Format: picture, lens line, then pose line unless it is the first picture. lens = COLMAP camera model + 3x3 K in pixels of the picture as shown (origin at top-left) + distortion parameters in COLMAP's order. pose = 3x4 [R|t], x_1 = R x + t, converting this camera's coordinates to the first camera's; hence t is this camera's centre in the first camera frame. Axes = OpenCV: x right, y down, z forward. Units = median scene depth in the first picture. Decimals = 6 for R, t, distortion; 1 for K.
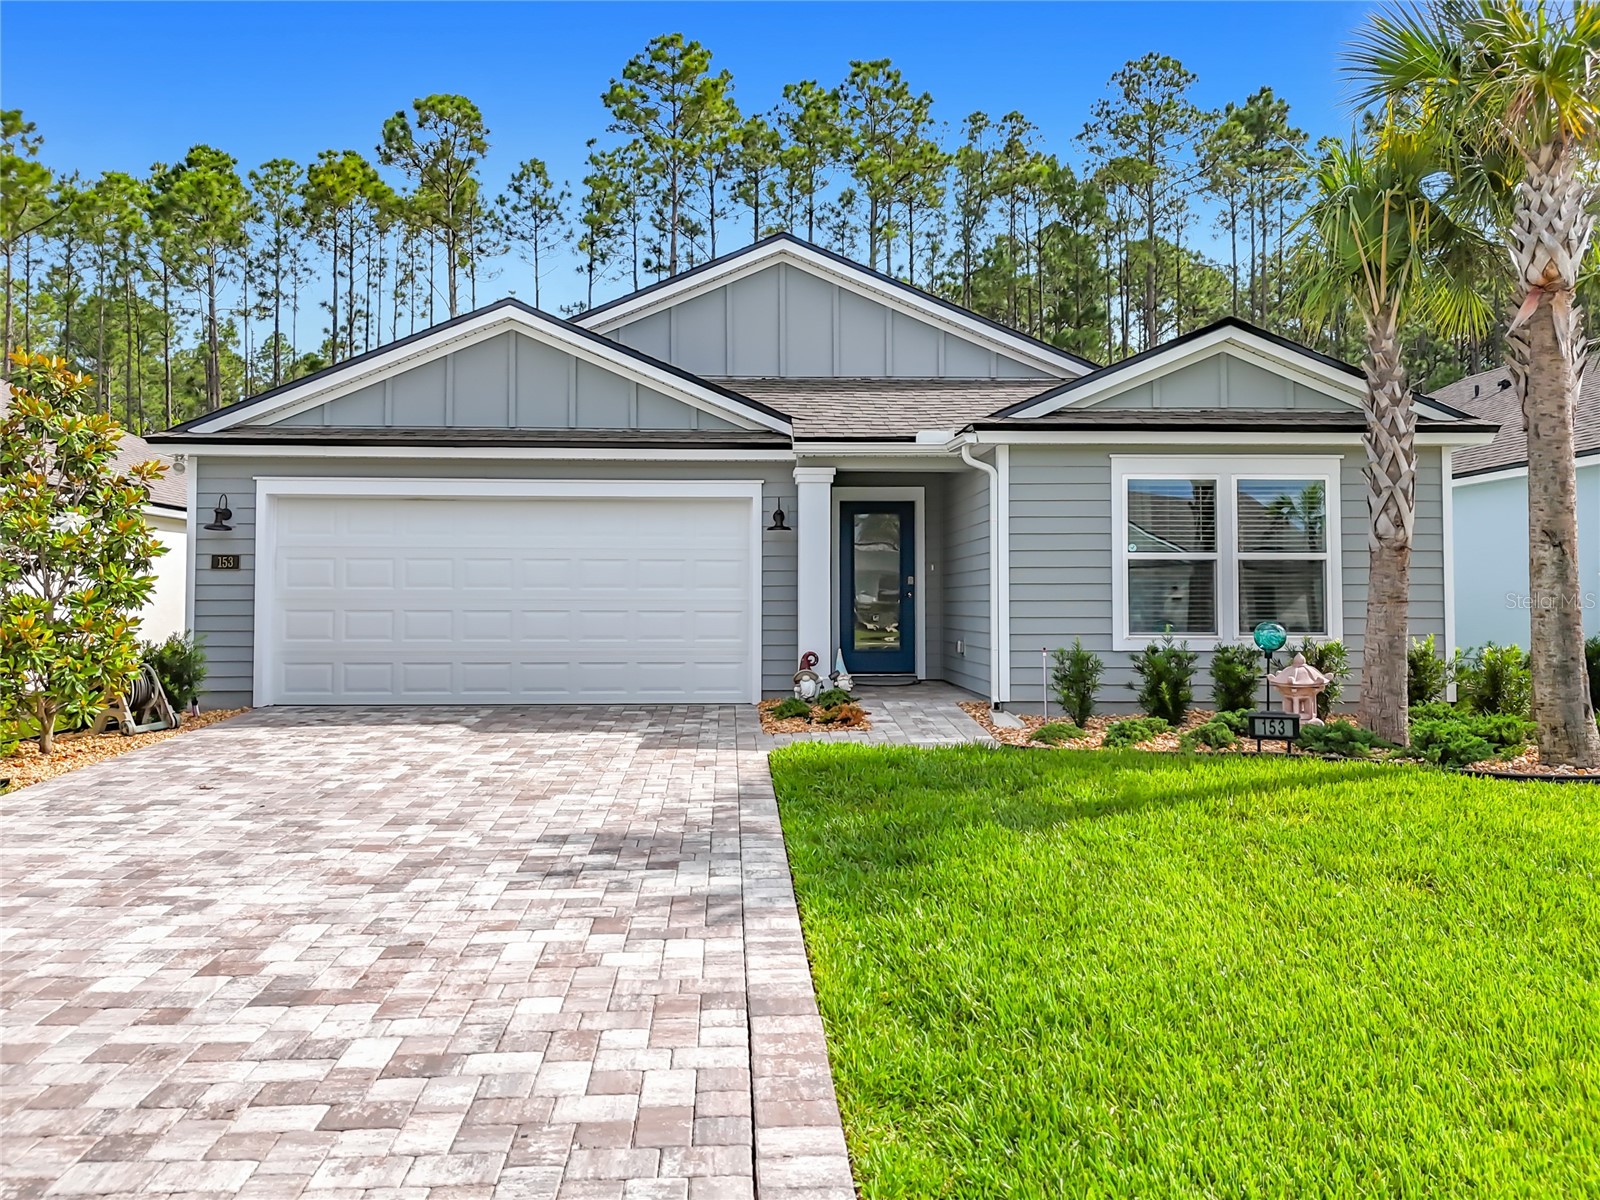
lens RADIAL K [[1208.6, 0, 777.1], [0, 1208.6, 566.9], [0, 0, 1]] dist [0.030593, -0.039743]
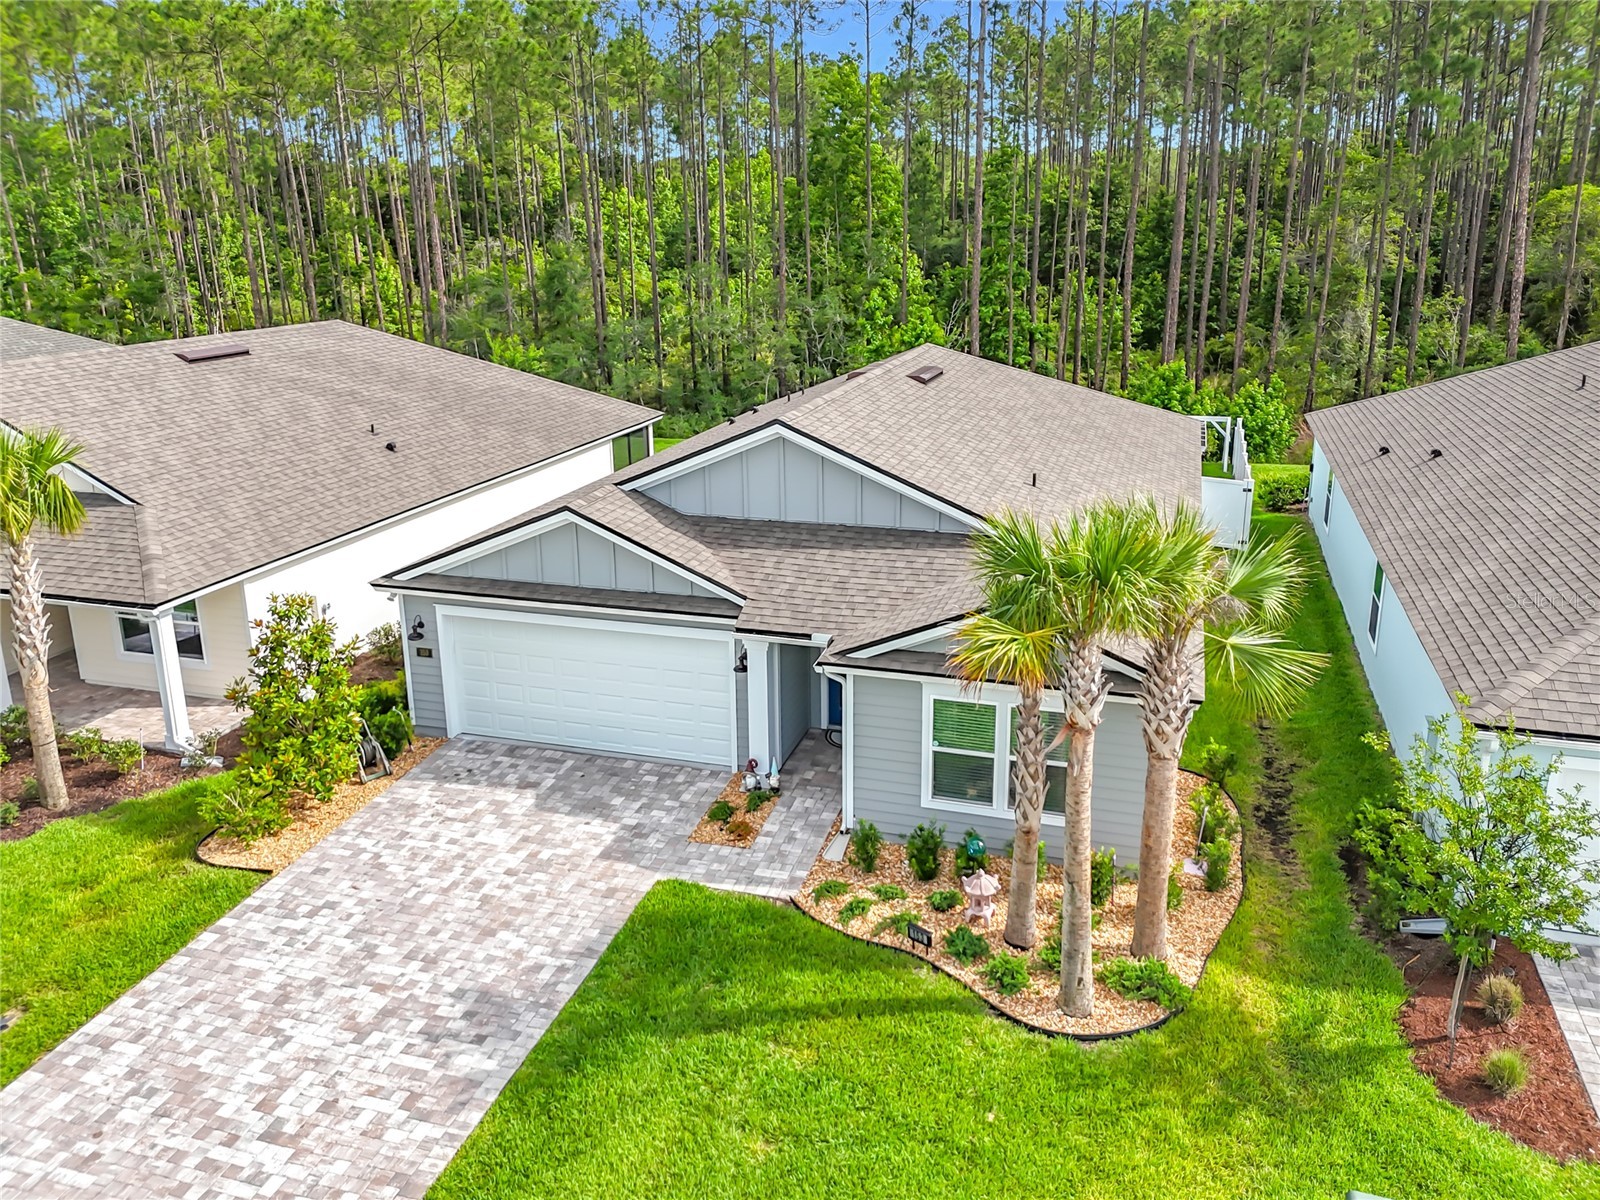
lens RADIAL K [[1208.6, 0, 806.7], [0, 1208.6, 557.2], [0, 0, 1]] dist [0.030593, -0.039743]
pose [[0.943960, 0.080177, -0.320173, 0.587805], [0.019652, 0.954673, 0.297008, -0.653499], [0.329474, -0.286656, 0.899597, -0.276485]]
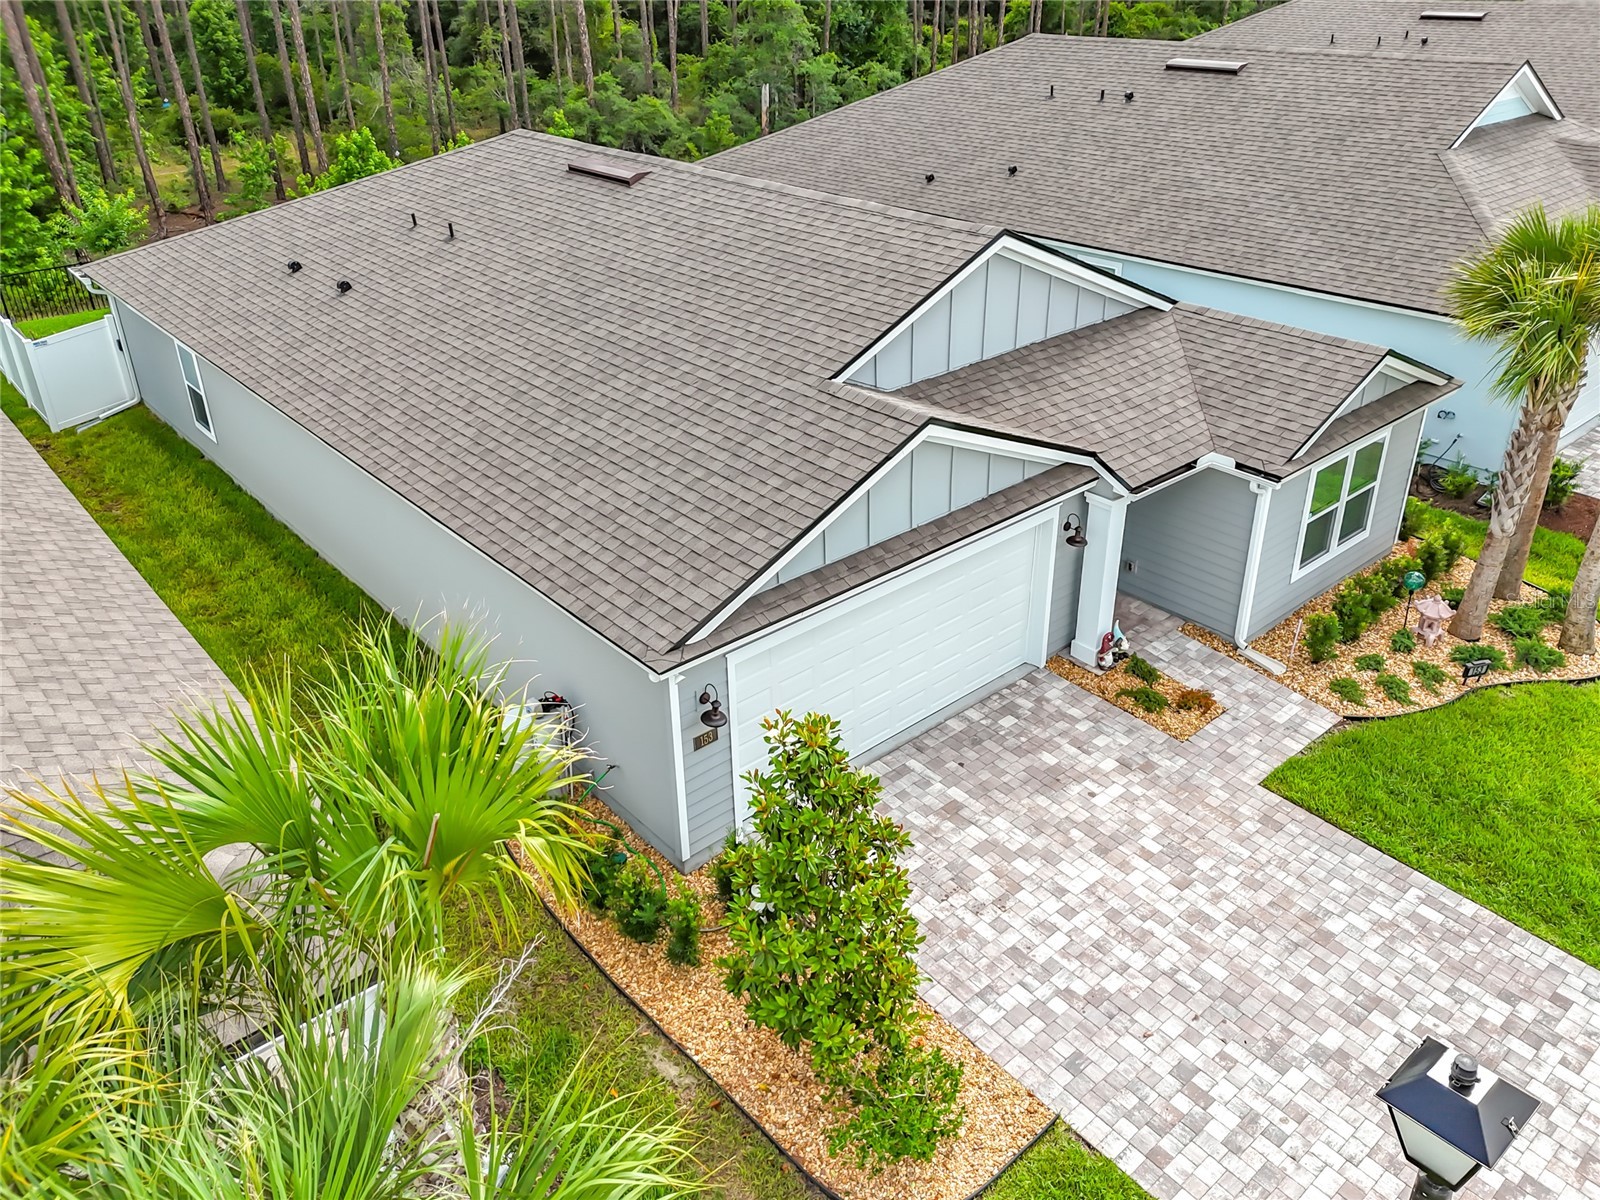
lens RADIAL K [[1208.6, 0, 787.7], [0, 1208.6, 536.4], [0, 0, 1]] dist [0.030593, -0.039743]
pose [[0.784305, -0.287456, 0.549758, -0.970767], [-0.001766, 0.885133, 0.465335, -0.651917], [-0.620372, -0.365935, 0.693707, 0.383128]]
